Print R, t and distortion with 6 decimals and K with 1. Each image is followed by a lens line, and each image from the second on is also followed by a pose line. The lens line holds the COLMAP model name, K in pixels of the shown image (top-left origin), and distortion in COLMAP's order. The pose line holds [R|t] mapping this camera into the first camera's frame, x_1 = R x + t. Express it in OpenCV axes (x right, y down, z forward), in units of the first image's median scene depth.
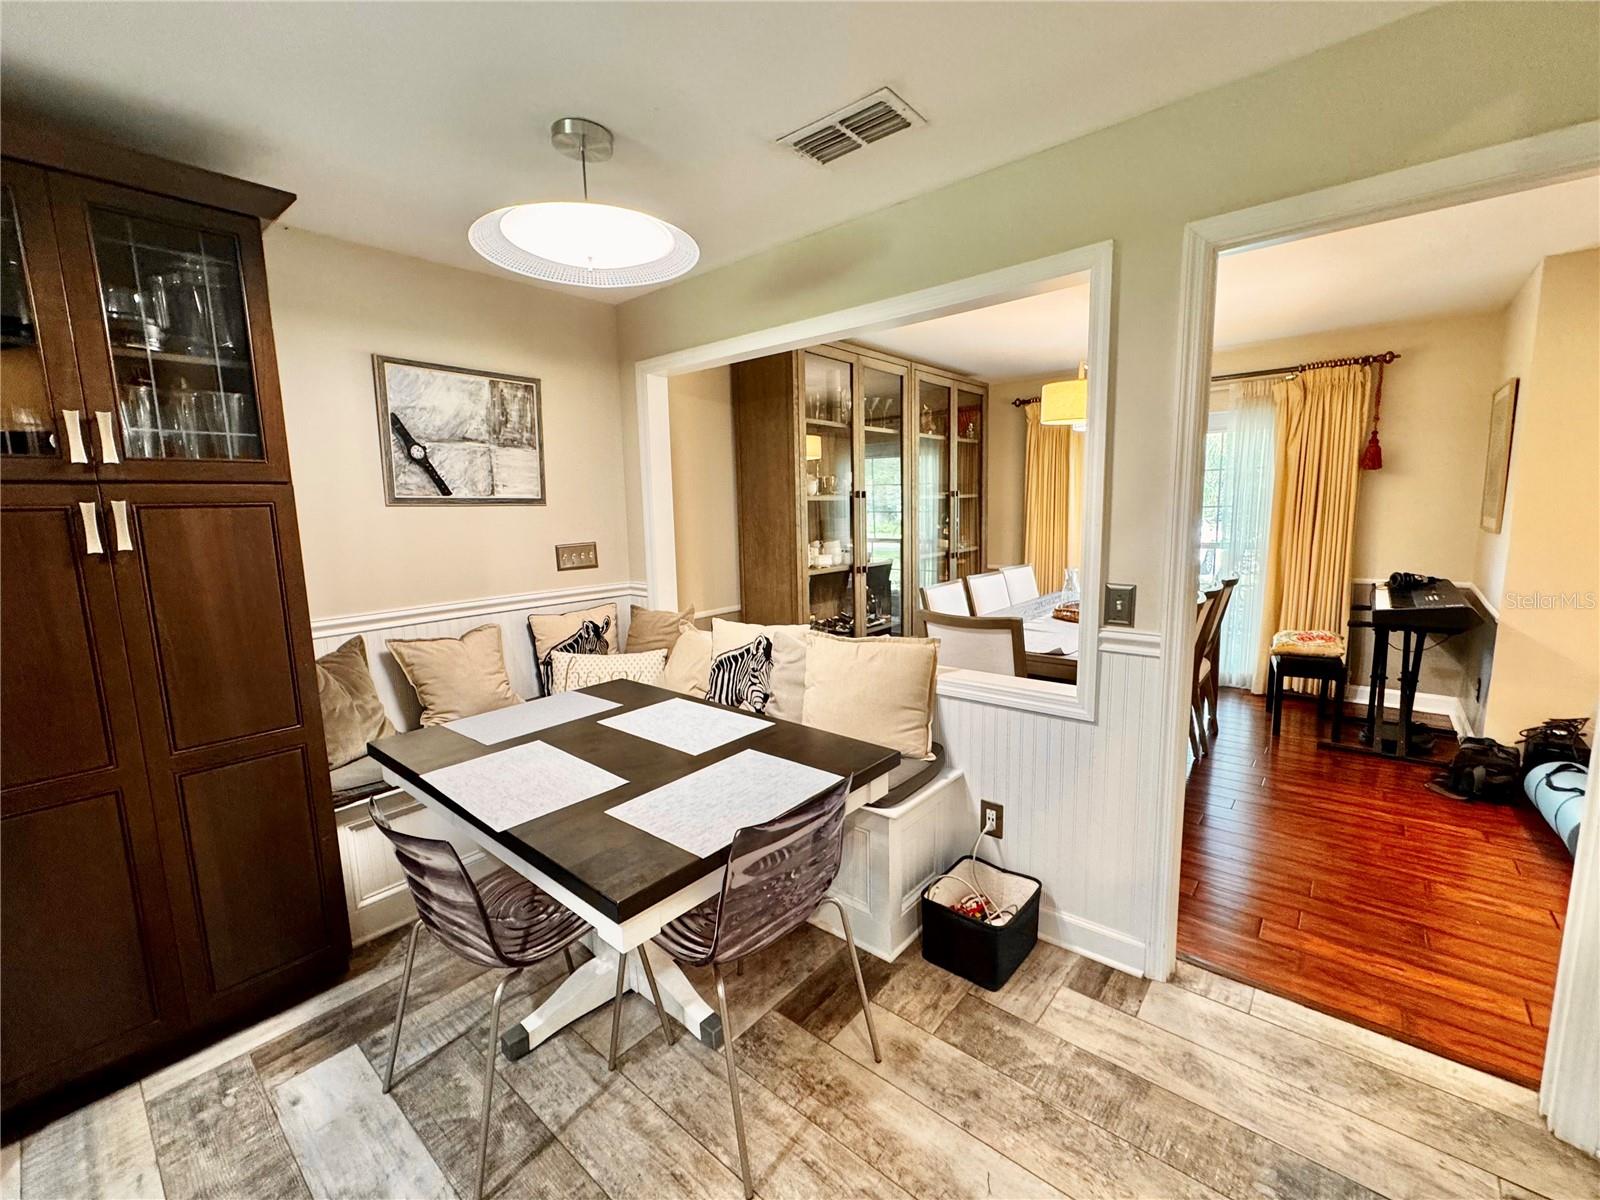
lens RADIAL K [[672.0, 0, 796.1], [0, 672.0, 599.2], [0, 0, 1]] dist [-0.001160, -0.000251]
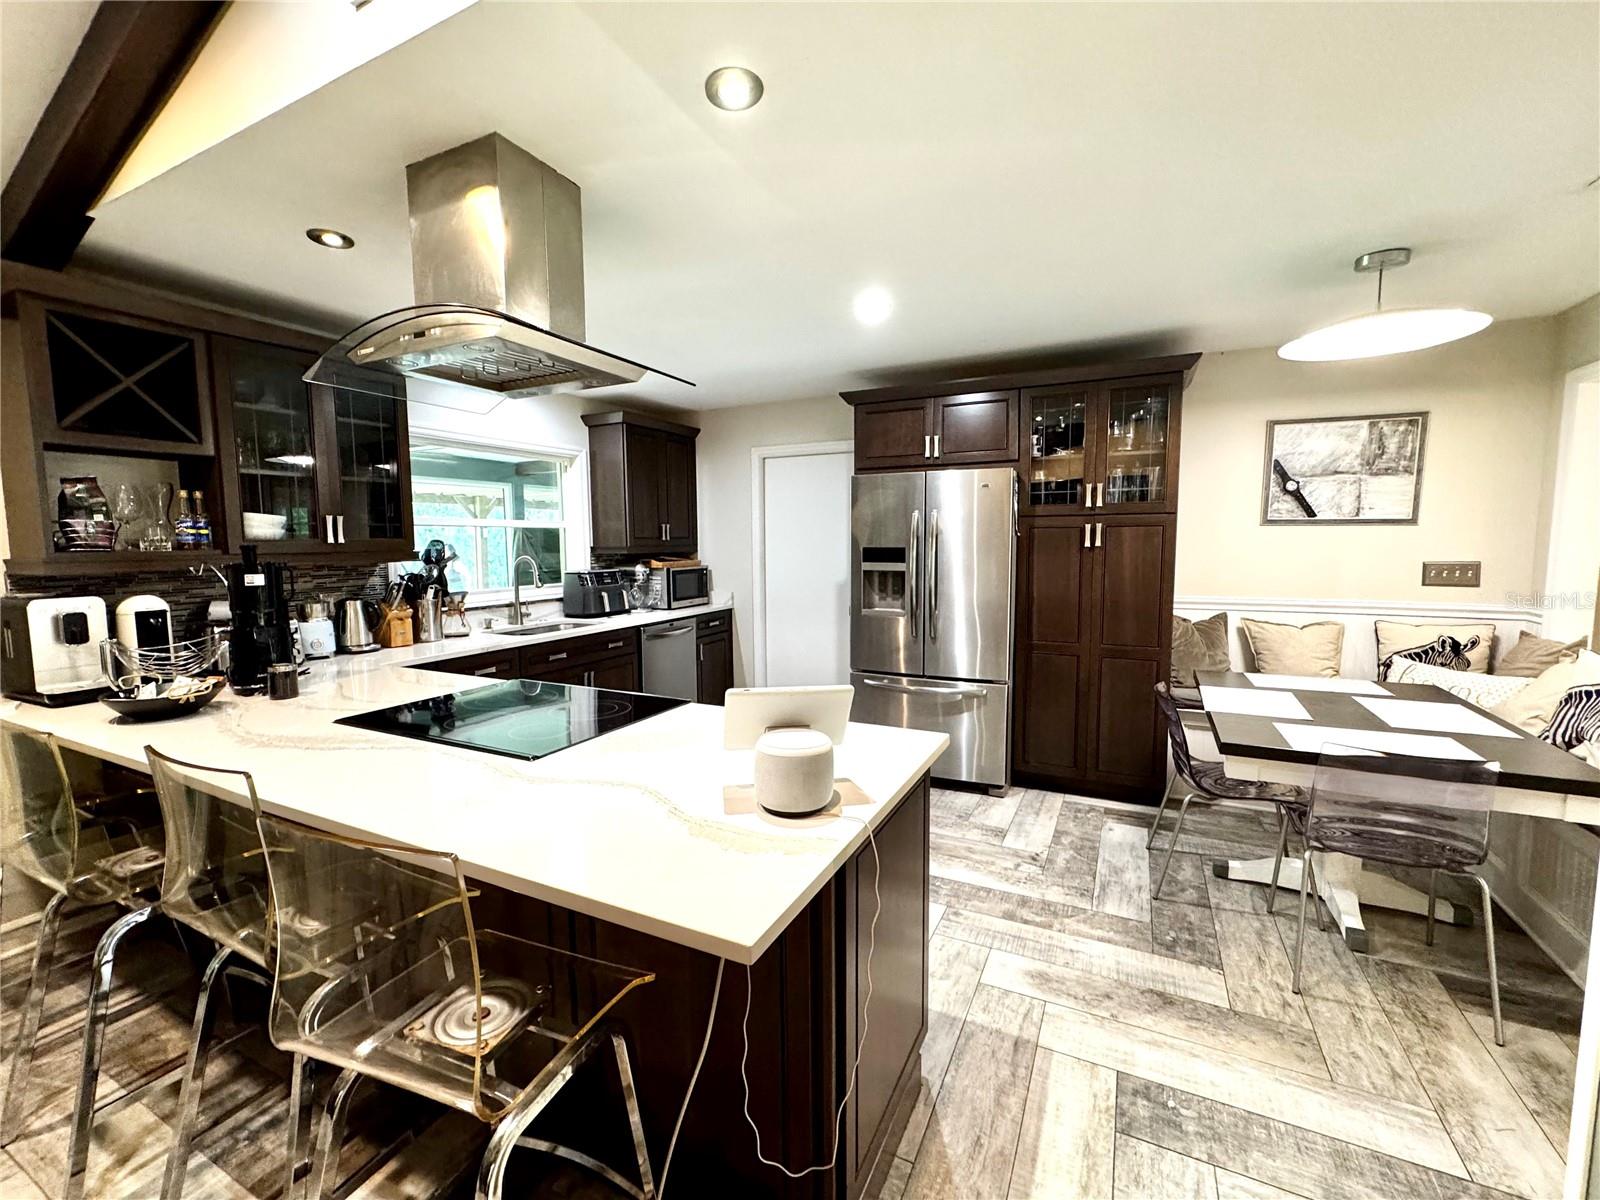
lens RADIAL K [[642.4, 0, 803.0], [0, 642.4, 600.3], [0, 0, 1]] dist [-0.002880, 0.001215]
pose [[0.241895, 0.117547, -0.963156, 0.466951], [-0.131651, 0.987432, 0.087446, 0.025906], [0.961330, 0.105648, 0.254330, -0.251602]]
